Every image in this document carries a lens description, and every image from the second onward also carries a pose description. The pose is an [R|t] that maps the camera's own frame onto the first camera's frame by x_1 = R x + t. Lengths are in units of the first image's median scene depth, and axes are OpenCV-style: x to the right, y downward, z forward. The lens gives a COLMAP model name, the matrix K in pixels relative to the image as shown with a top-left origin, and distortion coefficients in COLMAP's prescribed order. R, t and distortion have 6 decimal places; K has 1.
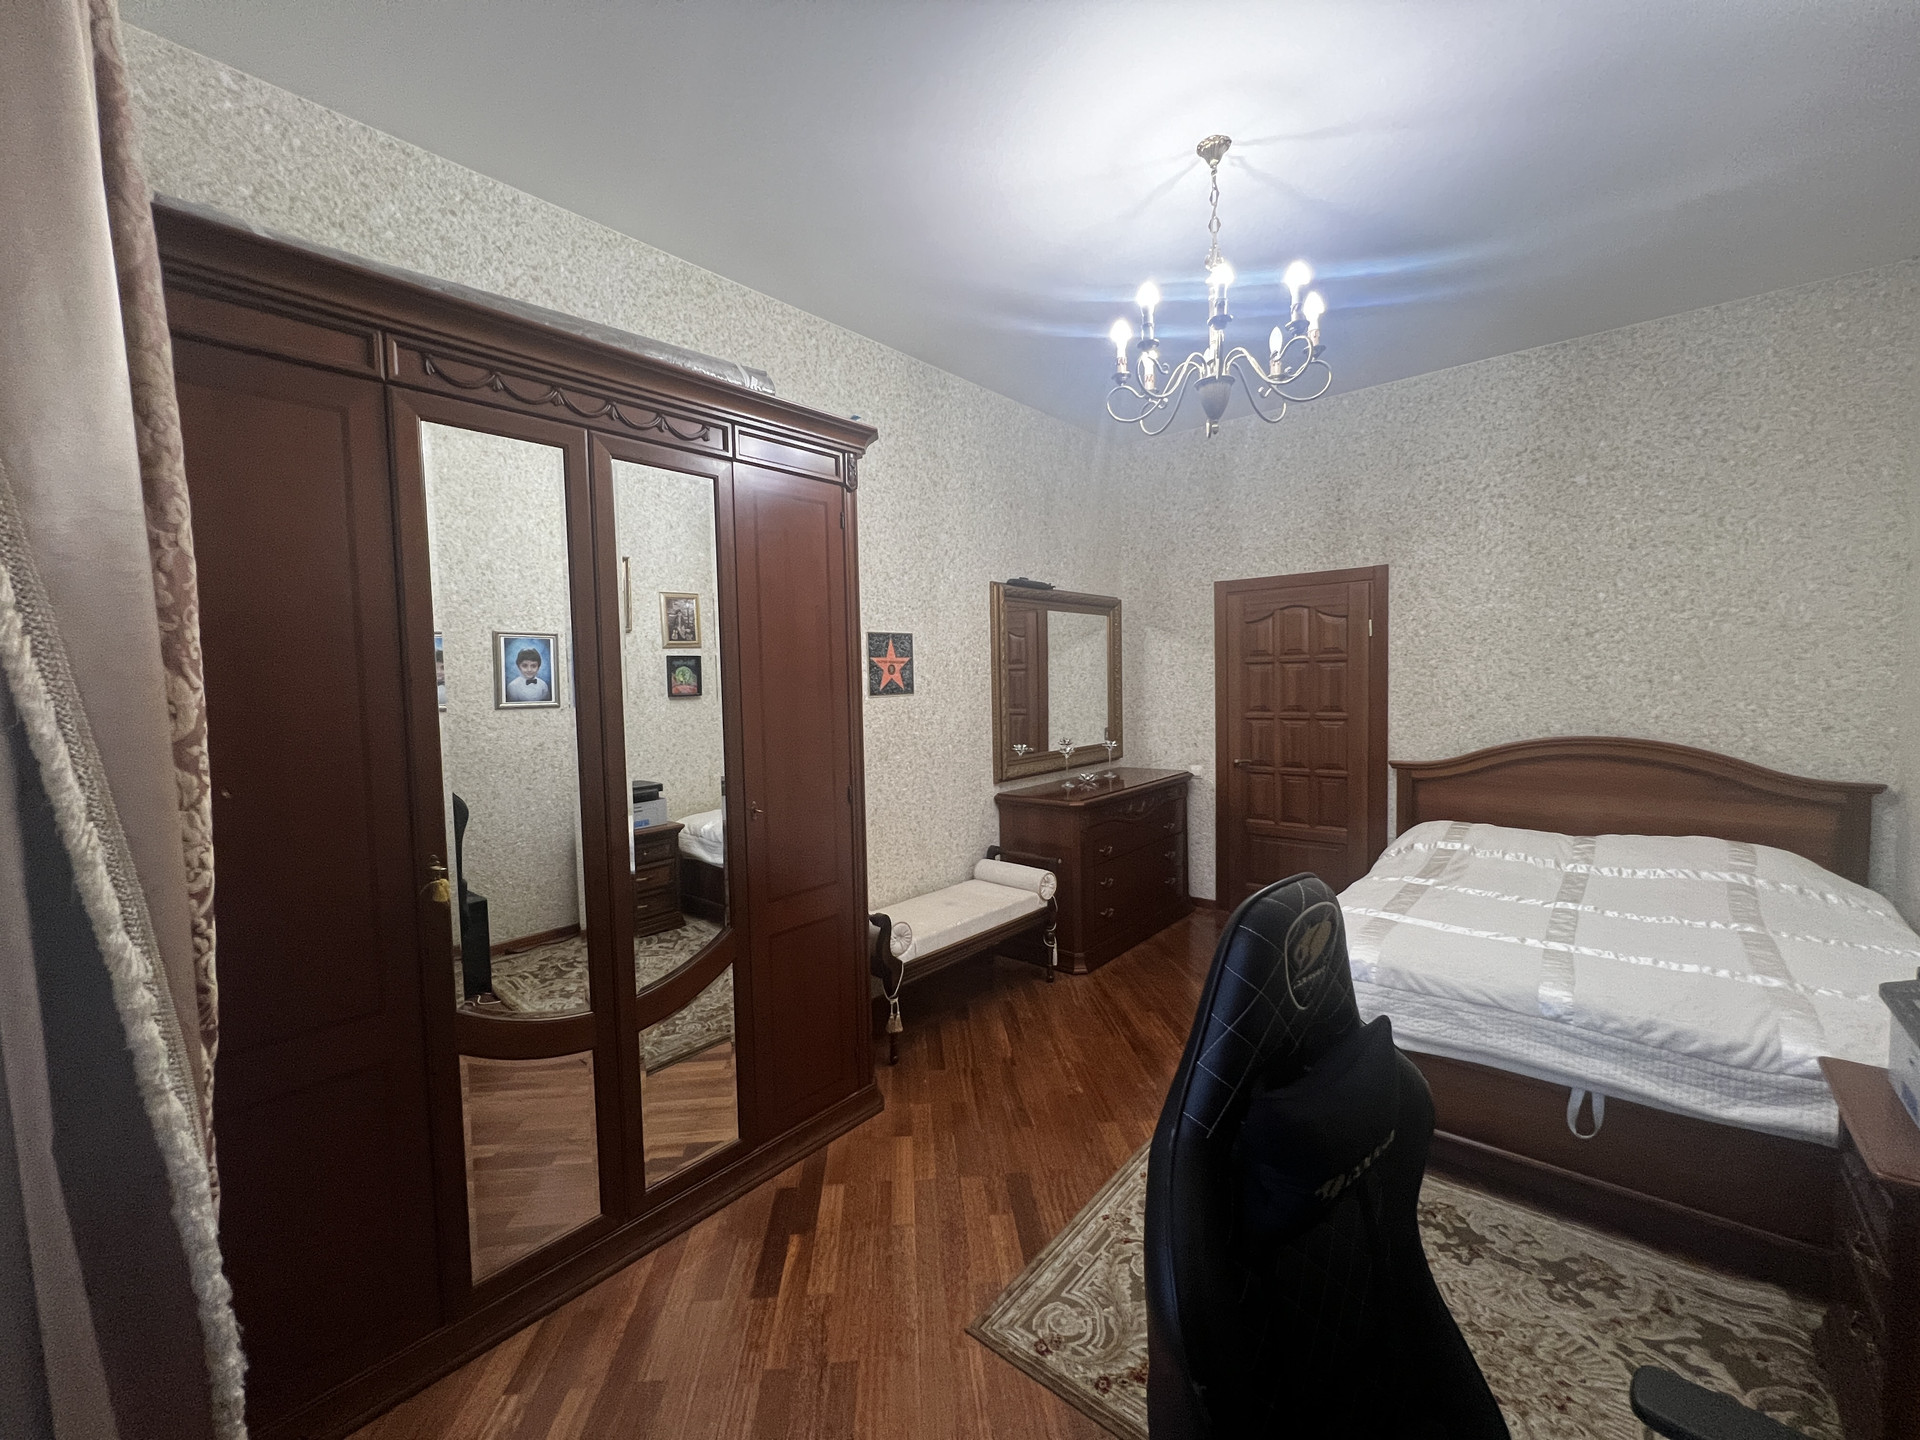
lens RADIAL K [[774.6, 0, 952.9], [0, 774.6, 714.5], [0, 0, 1]] dist [-0.000124, -0.000264]
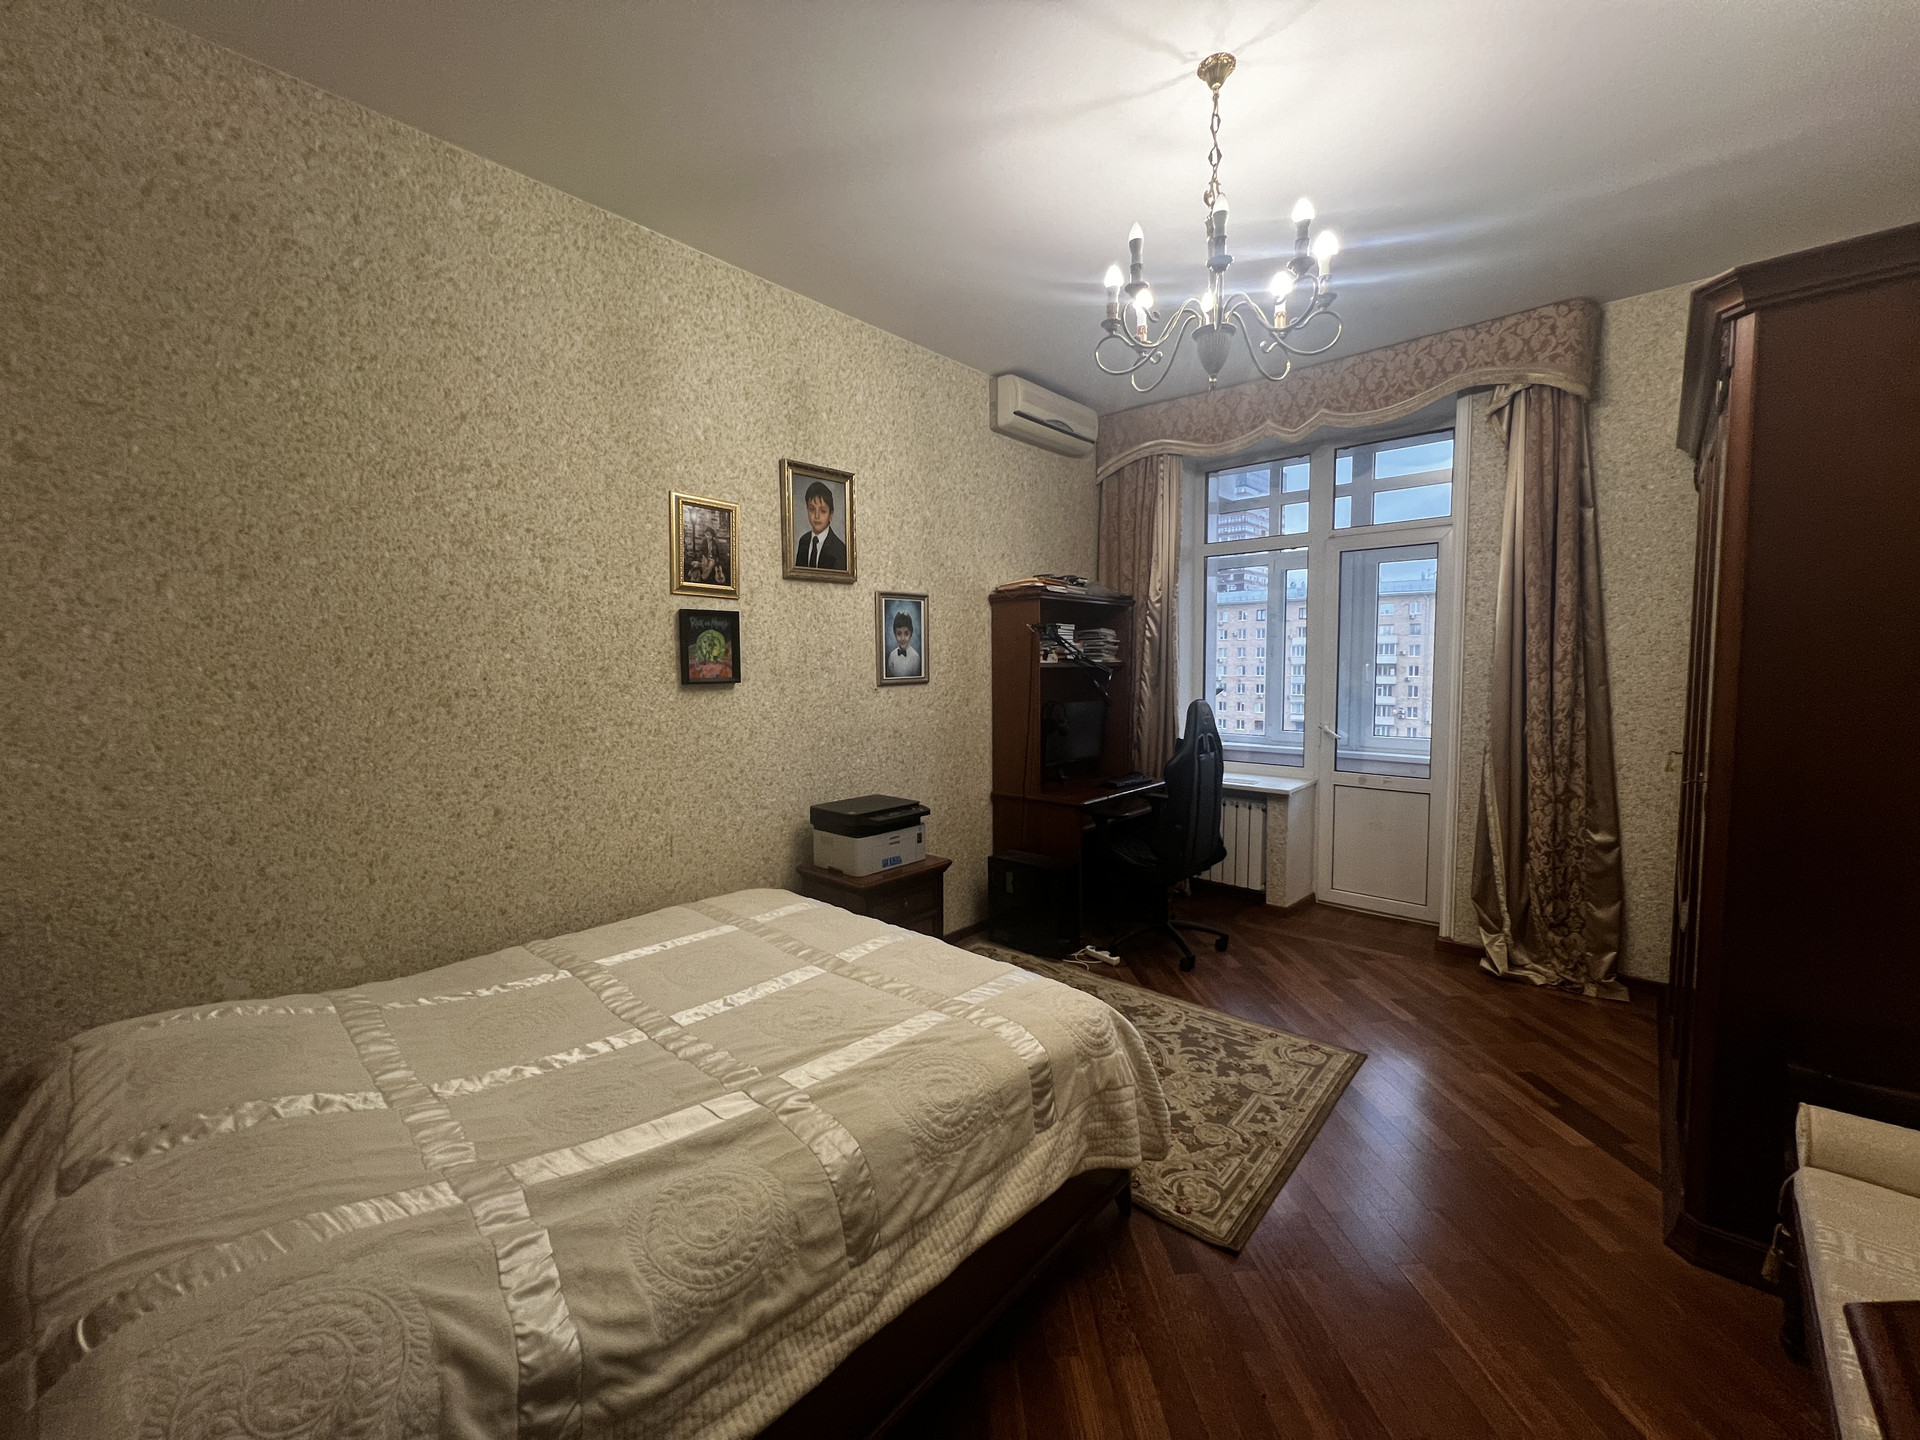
lens RADIAL K [[774.6, 0, 954.5], [0, 774.6, 713.9], [0, 0, 1]] dist [-0.000124, -0.000264]
pose [[-0.999067, 0.025991, 0.034489, 0.397570], [0.029851, 0.992734, 0.116569, -0.058591], [-0.031209, 0.117490, -0.992584, 1.264647]]
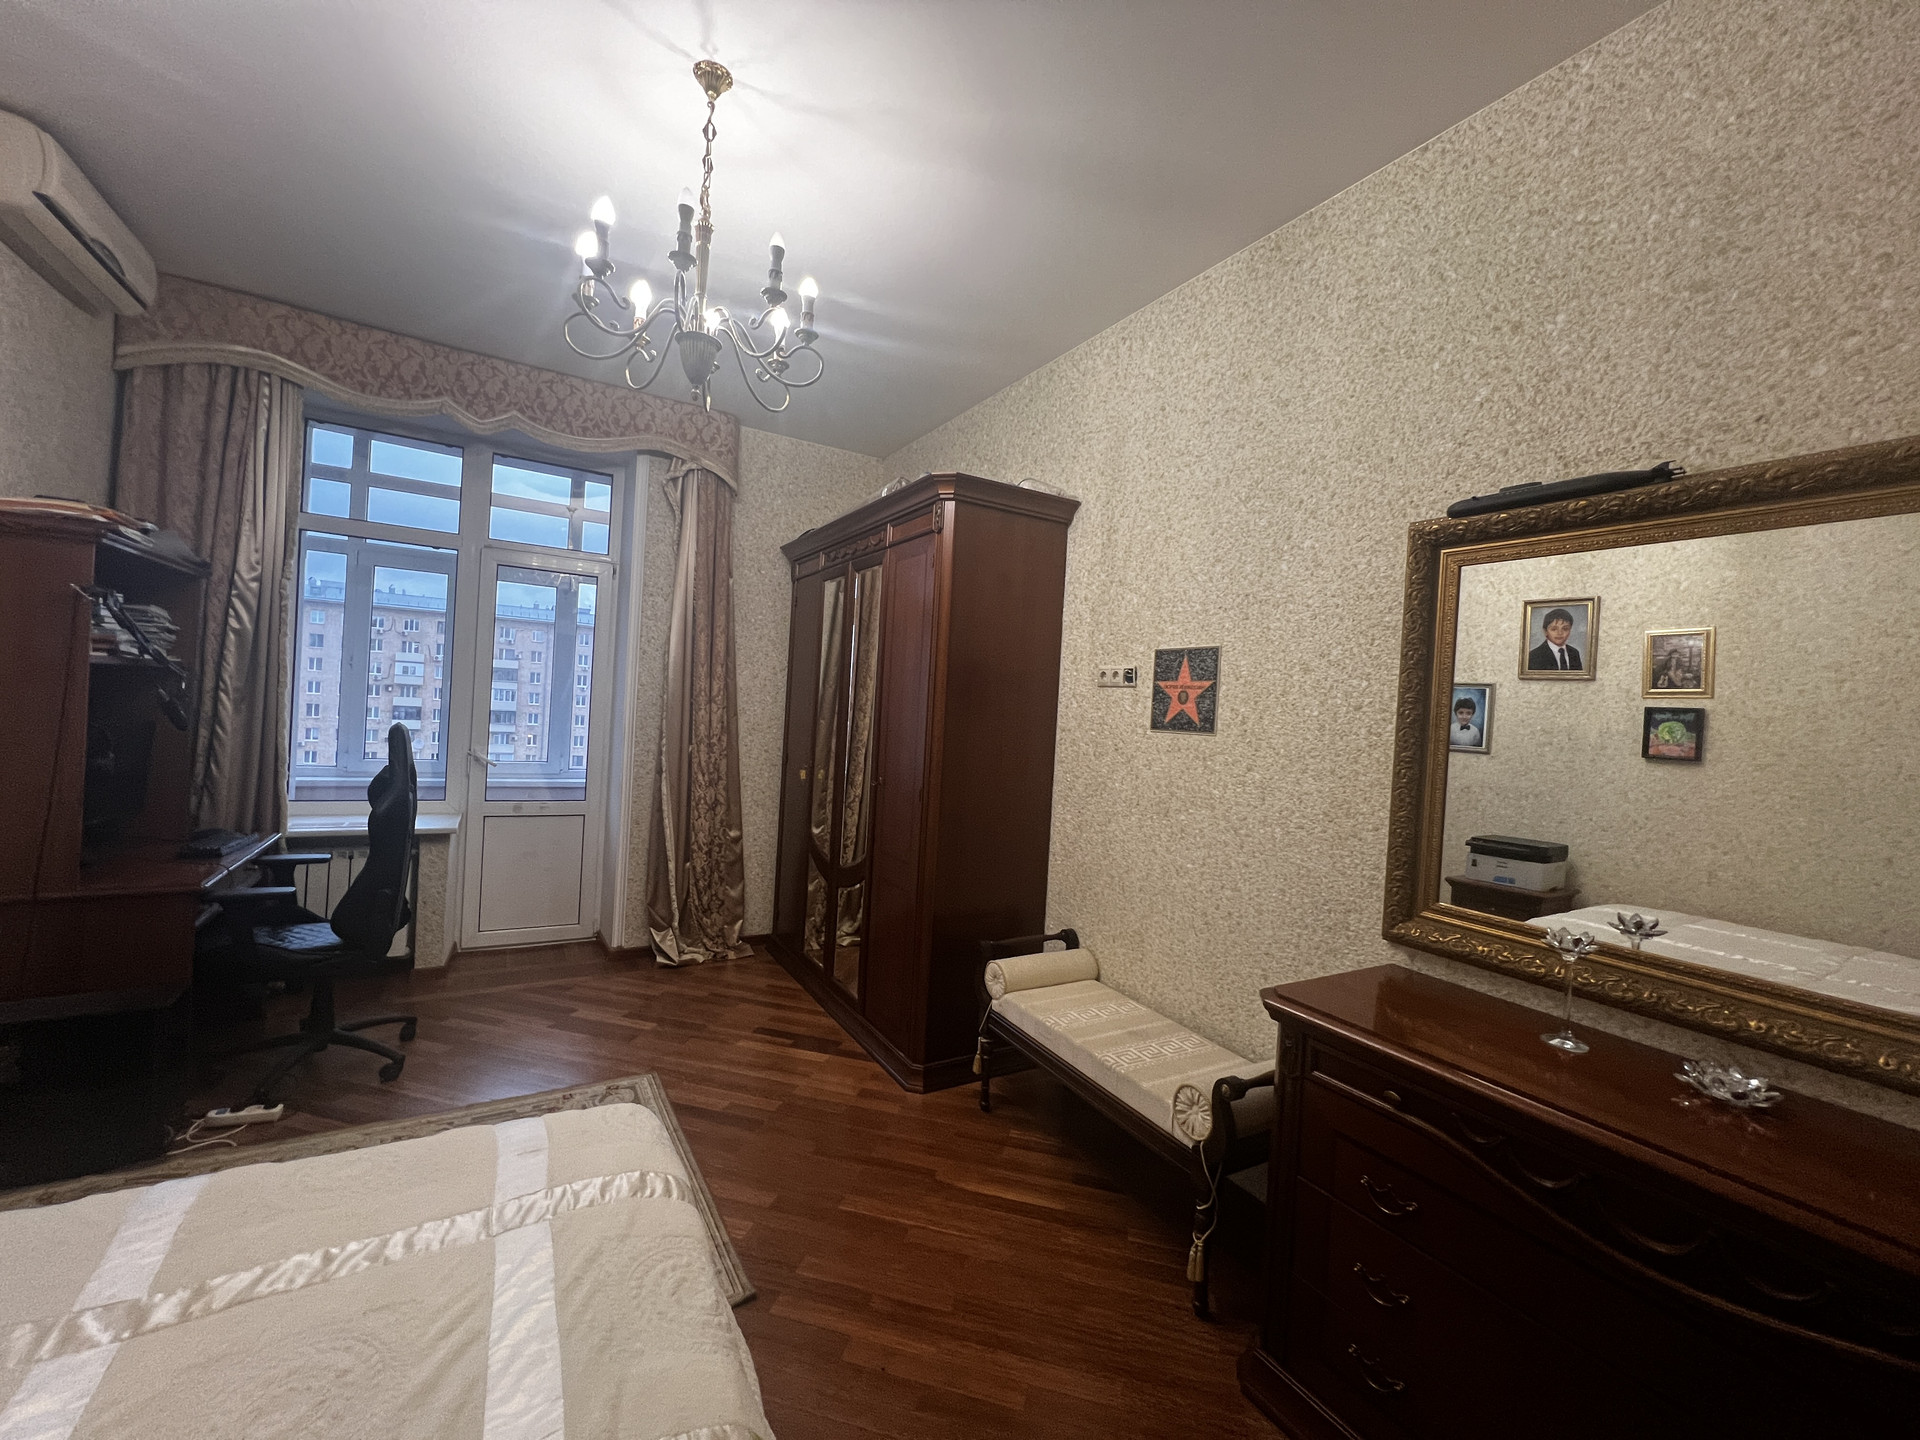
lens RADIAL K [[774.6, 0, 957.2], [0, 774.6, 718.5], [0, 0, 1]] dist [-0.000124, -0.000264]
pose [[-0.321849, 0.011579, -0.946720, 0.685889], [-0.102651, 0.993604, 0.047050, -0.049925], [0.941210, 0.112325, -0.318601, 1.022683]]
